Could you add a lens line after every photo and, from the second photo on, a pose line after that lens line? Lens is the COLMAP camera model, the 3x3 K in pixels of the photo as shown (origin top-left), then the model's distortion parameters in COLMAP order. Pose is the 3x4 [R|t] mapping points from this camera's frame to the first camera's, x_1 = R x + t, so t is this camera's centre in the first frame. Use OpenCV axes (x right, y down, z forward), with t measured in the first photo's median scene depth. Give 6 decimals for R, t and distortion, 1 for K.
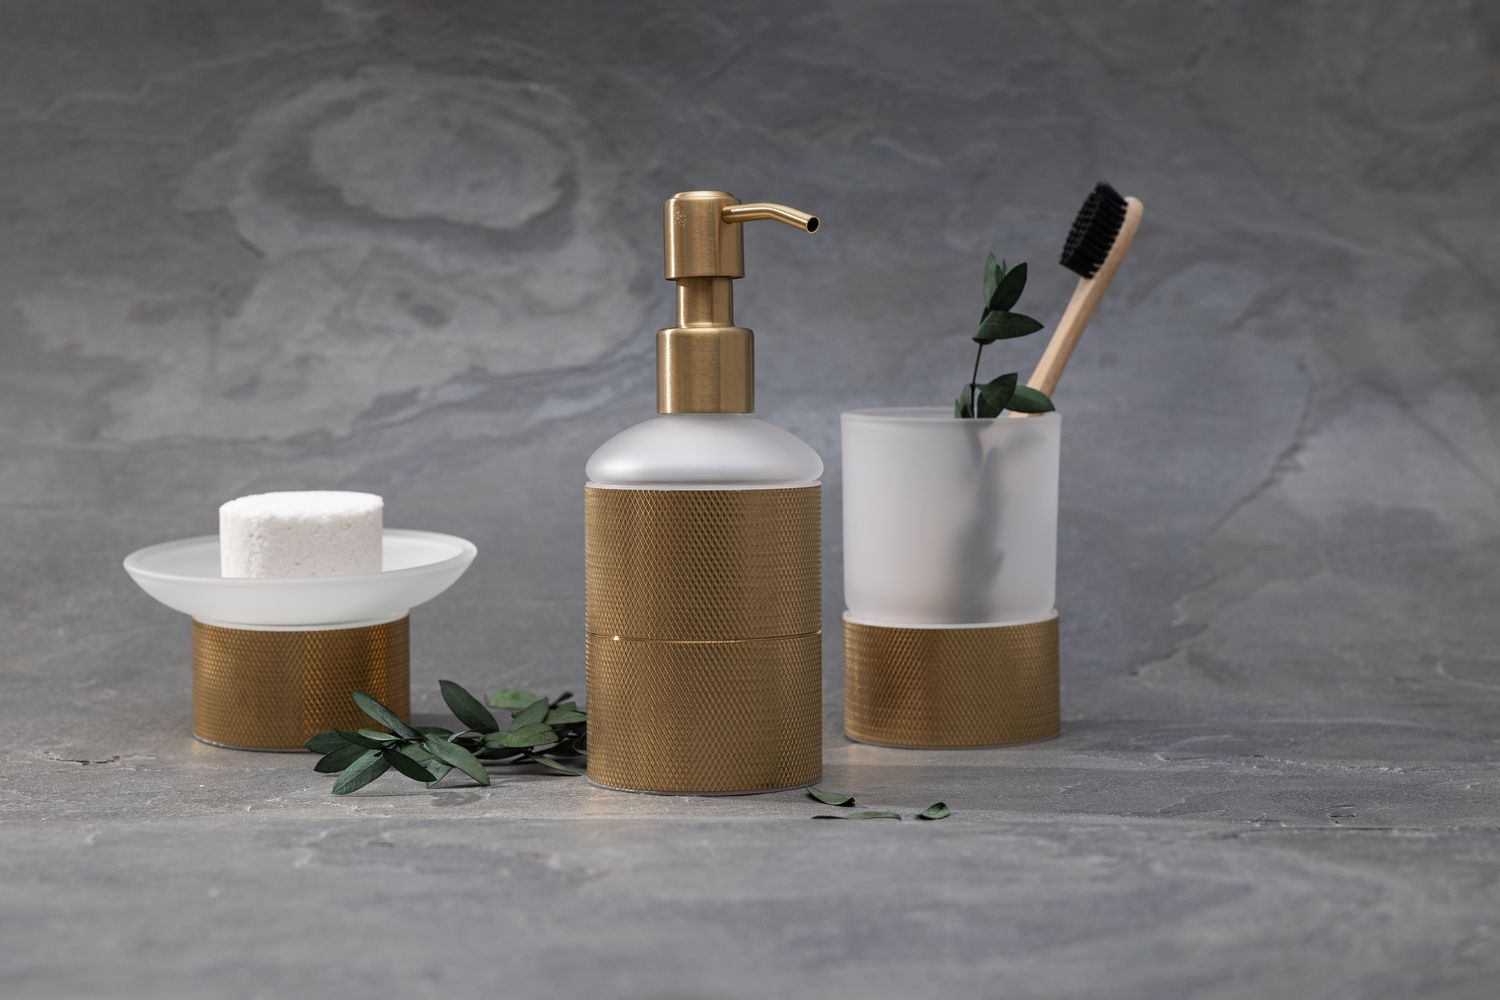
lens RADIAL K [[3069.6, 0, 779.7], [0, 3069.6, 461.0], [0, 0, 1]] dist [0.032780, 0.052316]
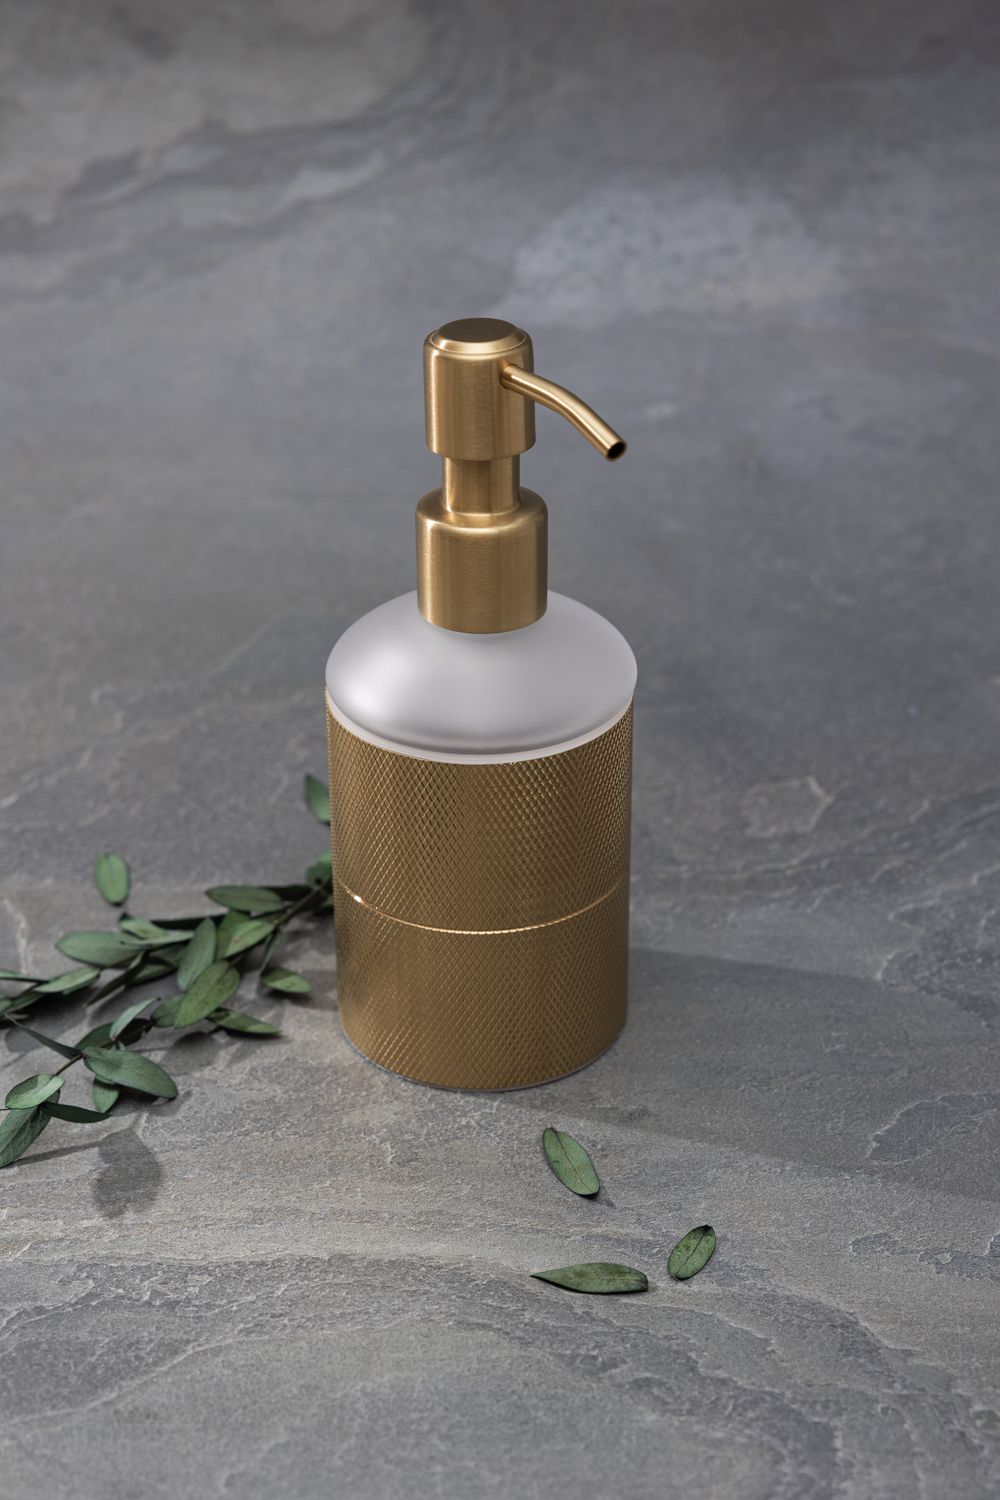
lens RADIAL K [[2911.6, 0, 491.3], [0, 2911.6, 752.7], [0, 0, 1]] dist [0.042439, 0.185581]
pose [[0.996867, 0.043066, -0.066344, 0.035673], [-0.008367, 0.891485, 0.452974, -0.278509], [0.078653, -0.451000, 0.889052, 0.331588]]
